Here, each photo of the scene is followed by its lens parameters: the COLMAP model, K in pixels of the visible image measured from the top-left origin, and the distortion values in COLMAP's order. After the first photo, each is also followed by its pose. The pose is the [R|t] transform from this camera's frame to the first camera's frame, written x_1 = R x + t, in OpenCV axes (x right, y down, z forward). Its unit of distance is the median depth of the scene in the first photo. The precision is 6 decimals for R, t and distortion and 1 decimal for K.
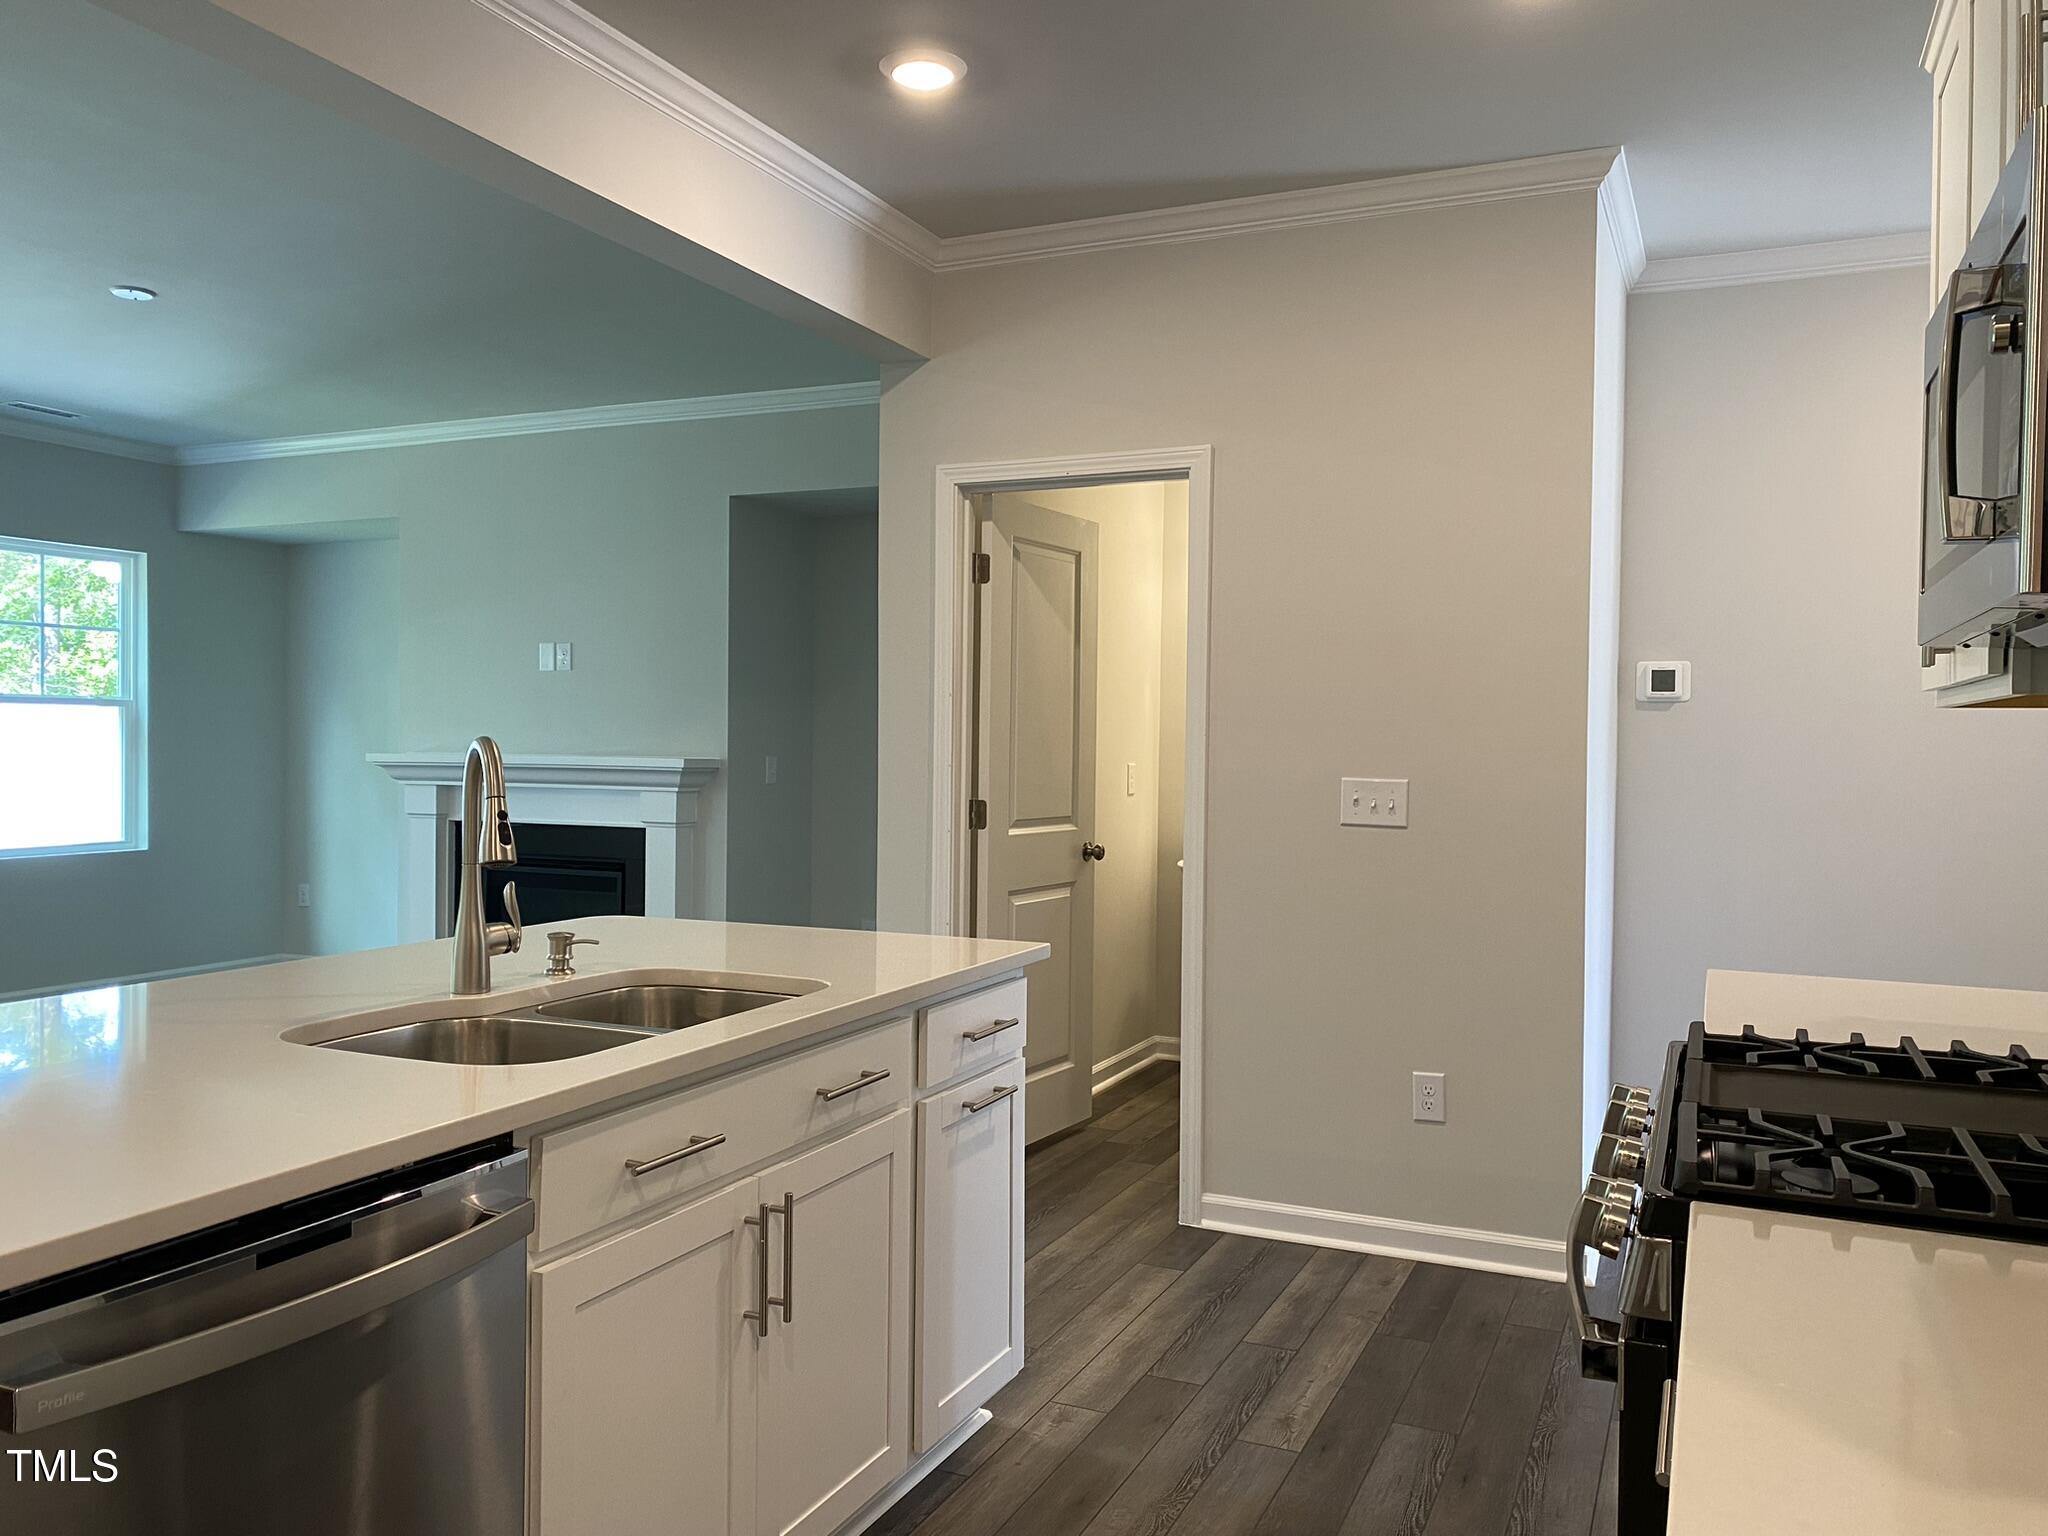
lens RADIAL K [[1571.1, 0, 1024.0], [0, 1571.1, 768.0], [0, 0, 1]] dist [-0.004109, -0.000432]
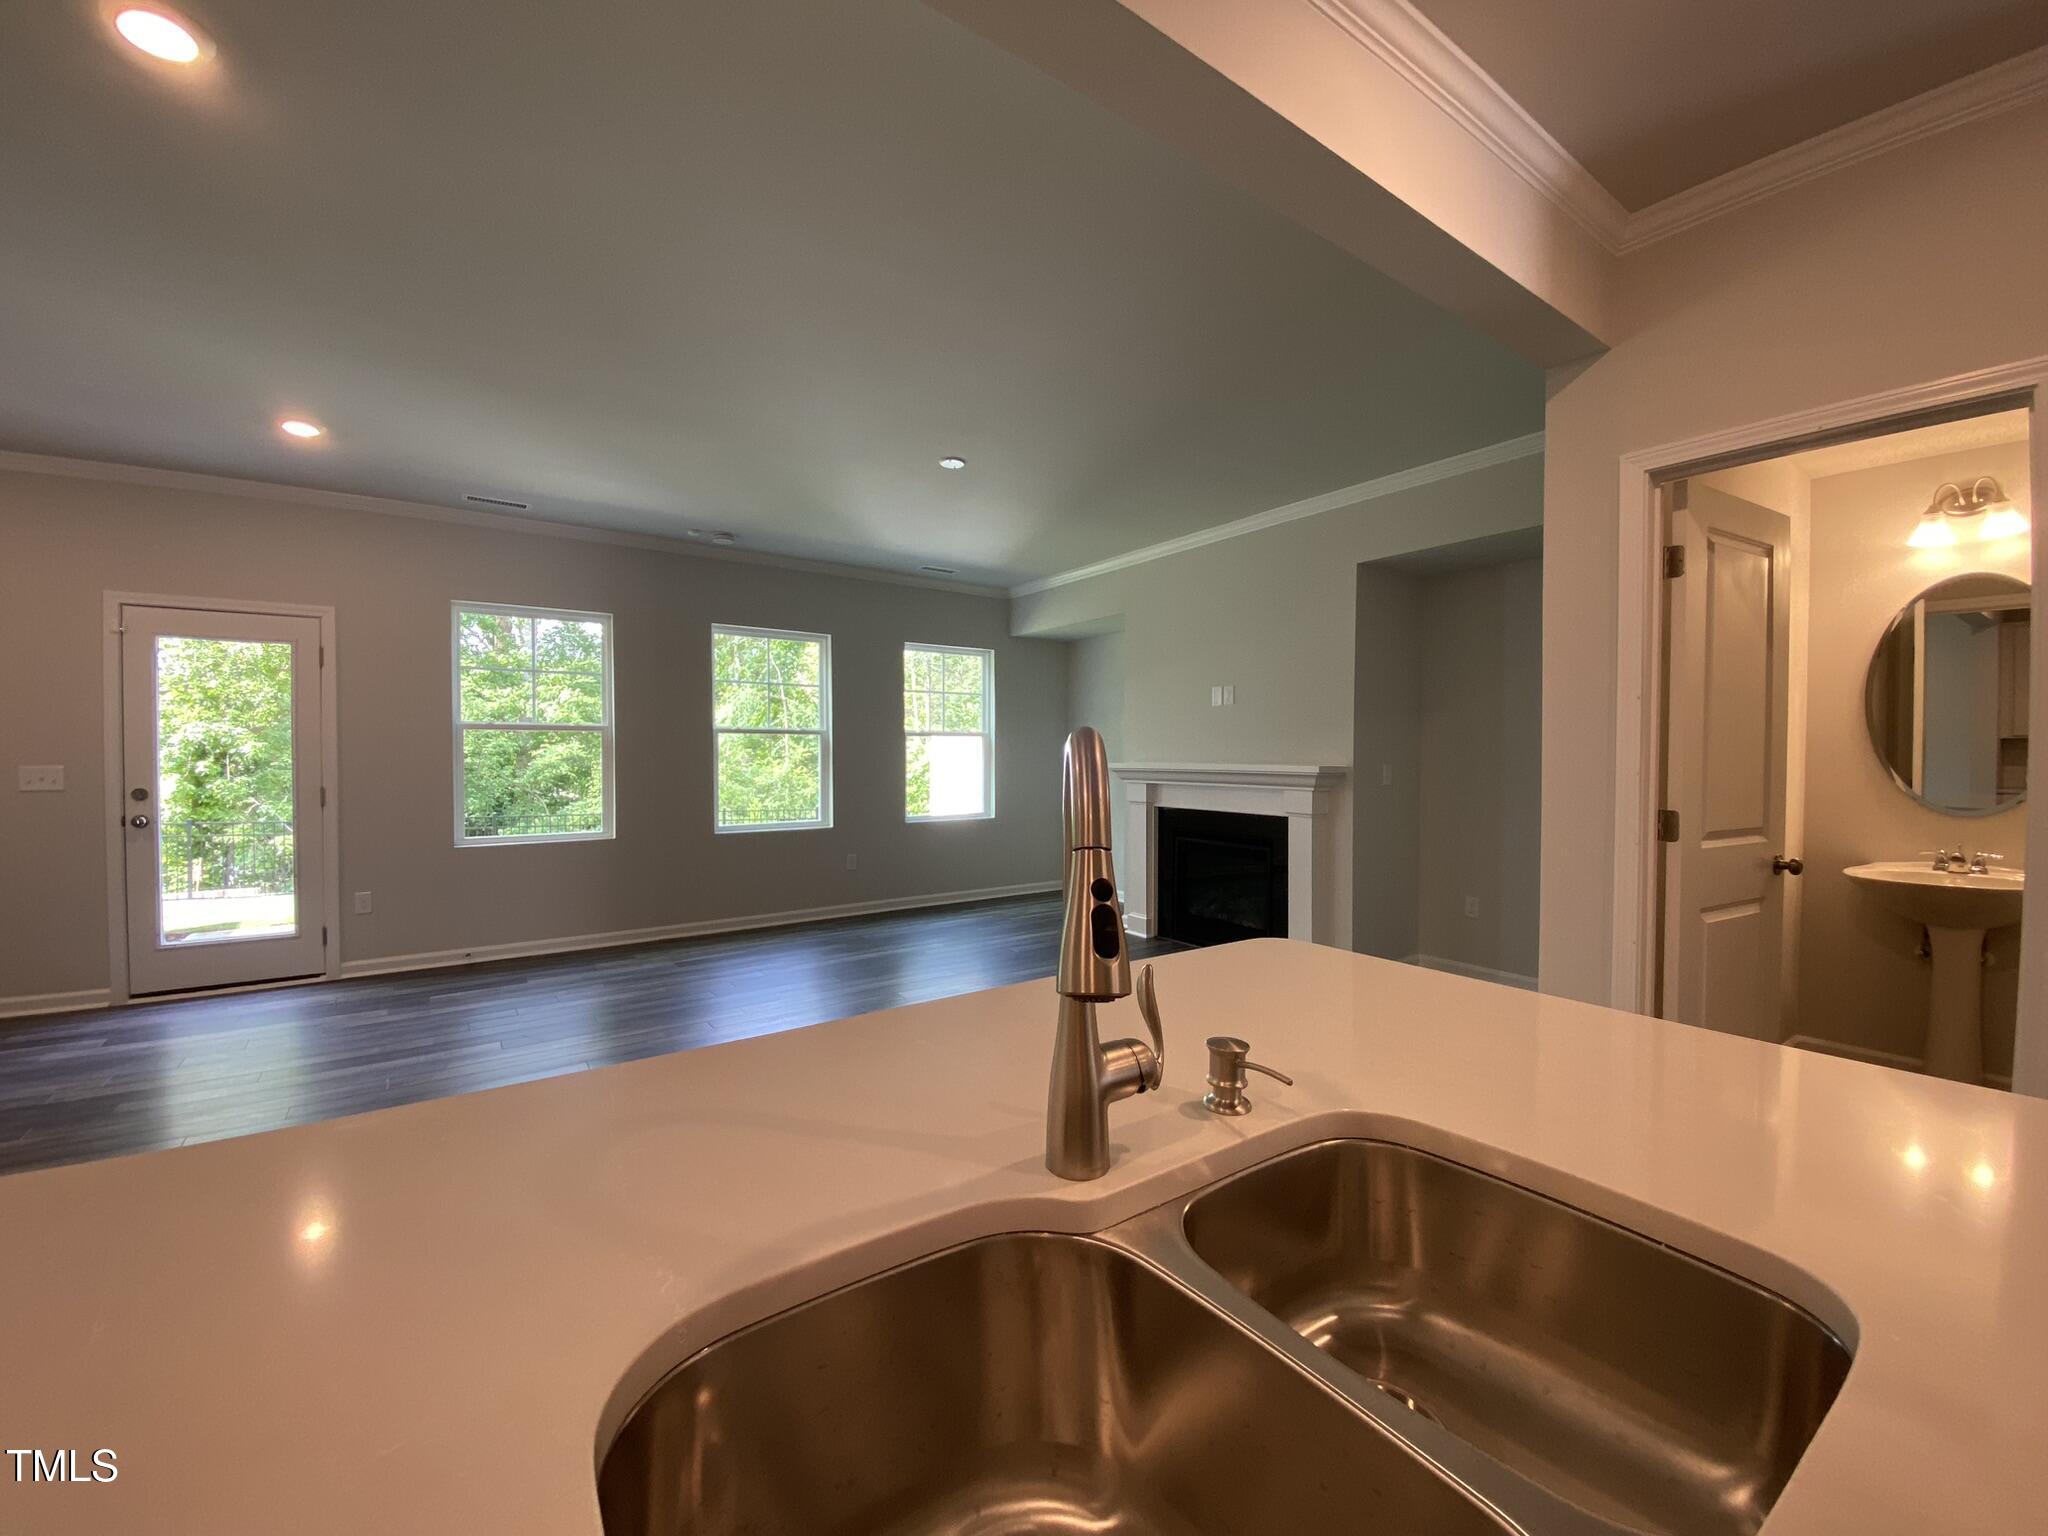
lens RADIAL K [[824.3, 0, 995.5], [0, 824.3, 769.8], [0, 0, 1]] dist [-0.027917, -0.000051]
pose [[0.847307, 0.002870, -0.531096, -0.080534], [-0.003922, 0.999992, -0.000853, -0.001351], [0.531090, 0.002805, 0.847311, 0.270725]]
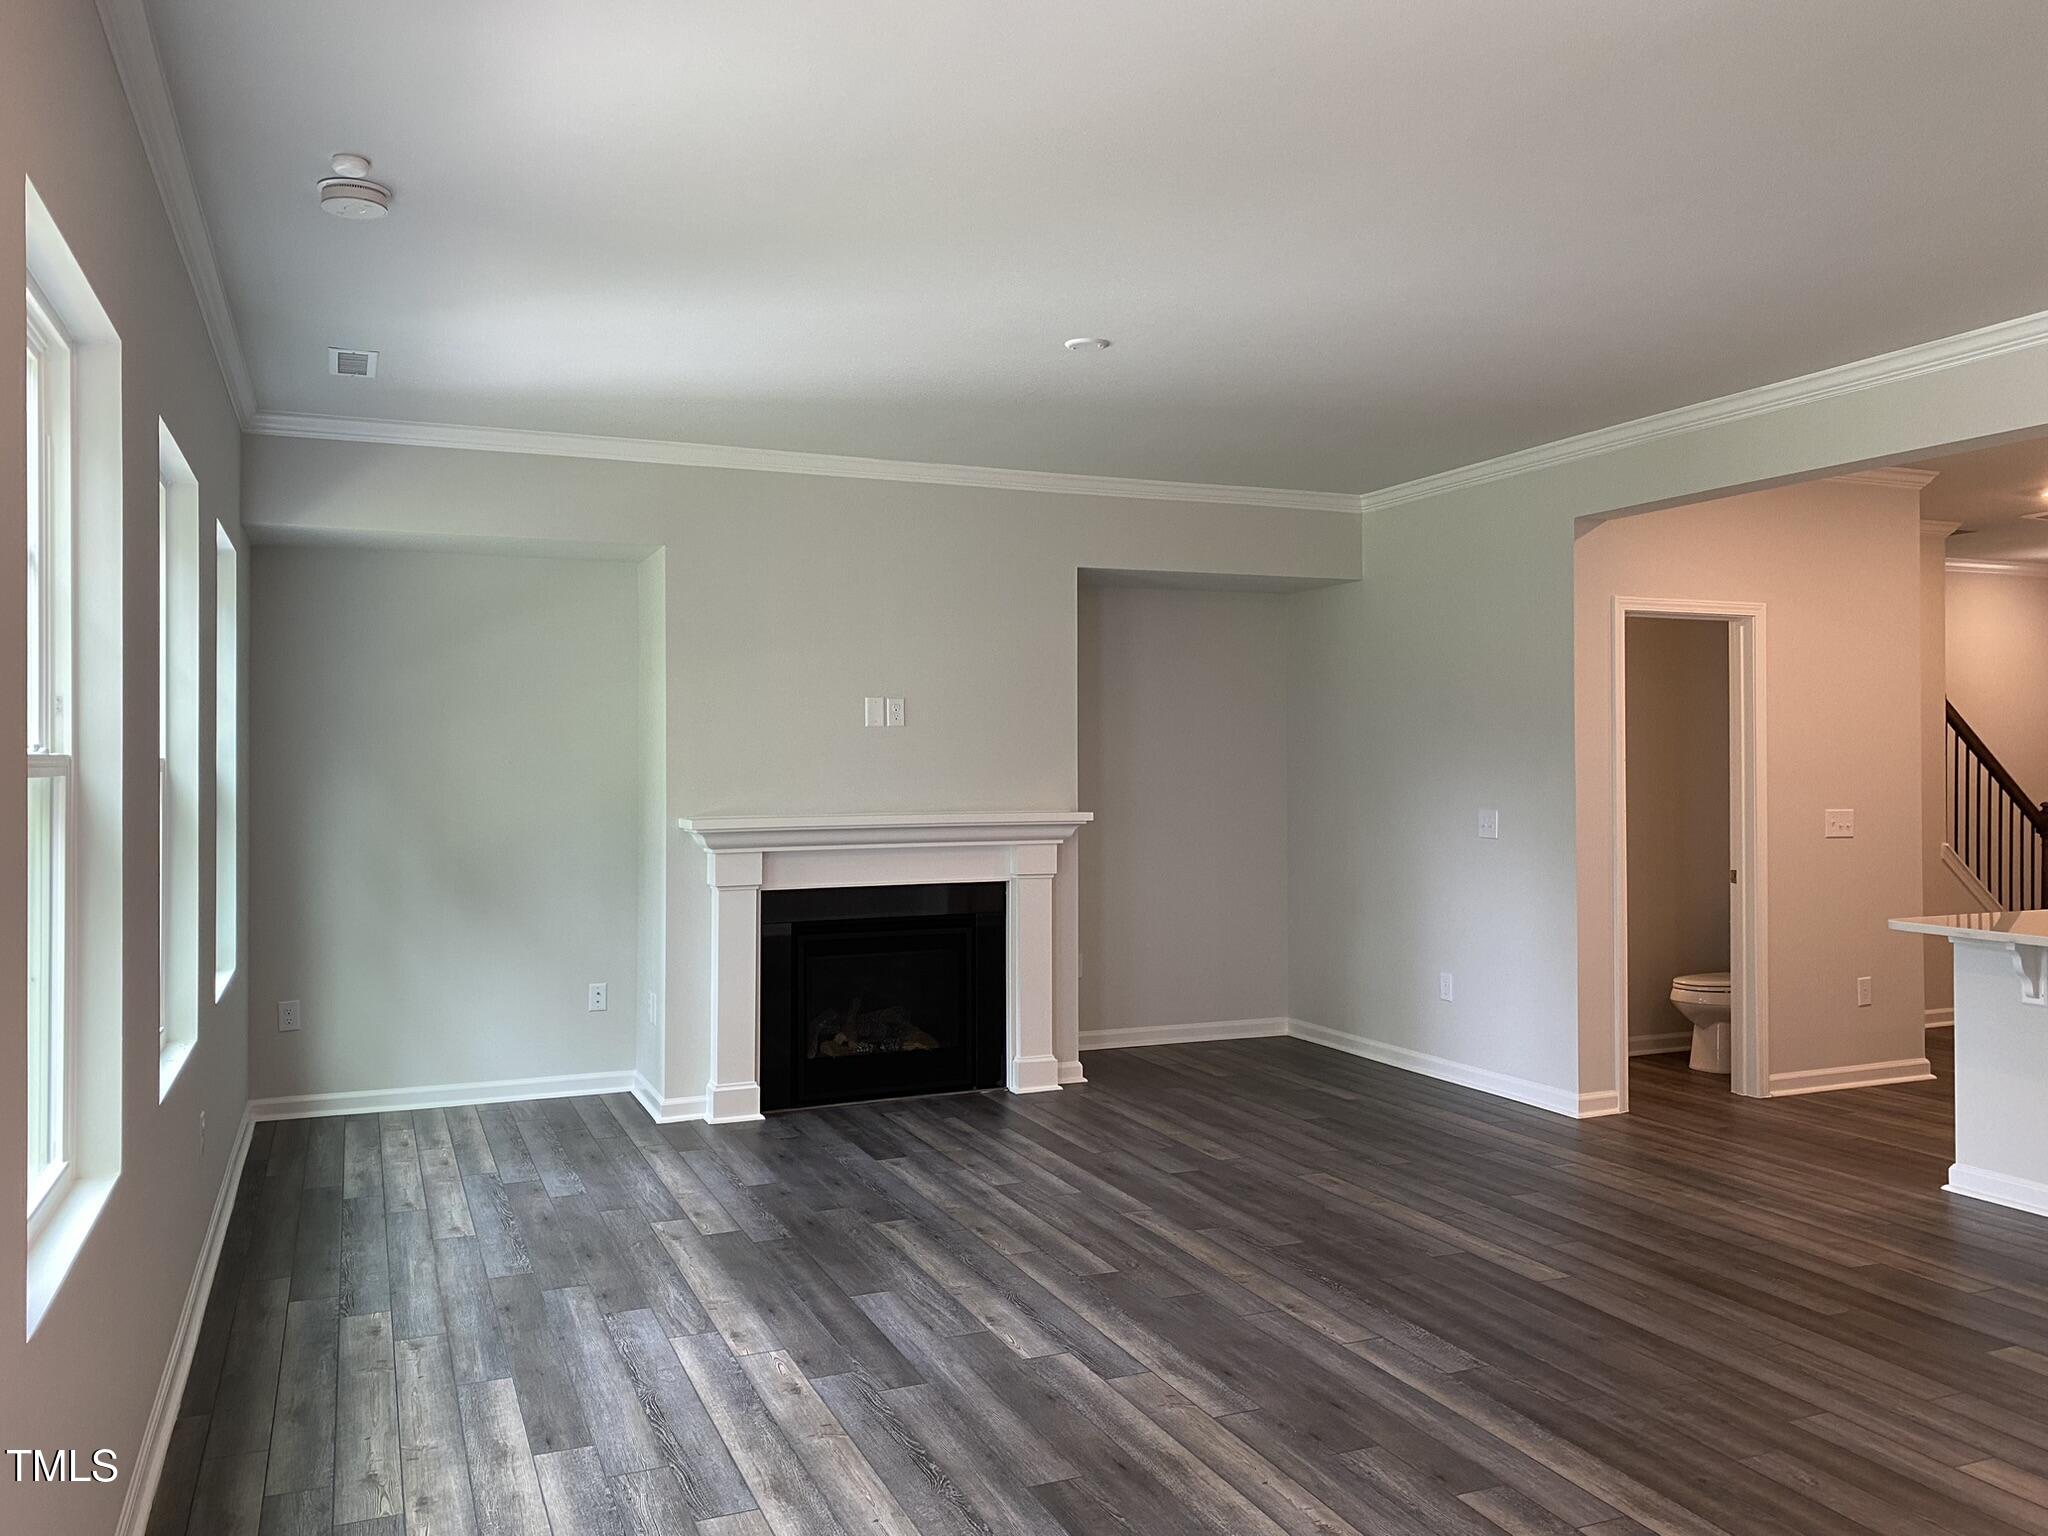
lens RADIAL K [[1571.1, 0, 1024.0], [0, 1571.1, 768.0], [0, 0, 1]] dist [-0.004109, -0.000432]
pose [[0.678677, -0.014085, 0.734302, -1.041614], [0.023859, 0.999711, -0.002876, -0.034795], [-0.734049, 0.019472, 0.678817, 0.316269]]
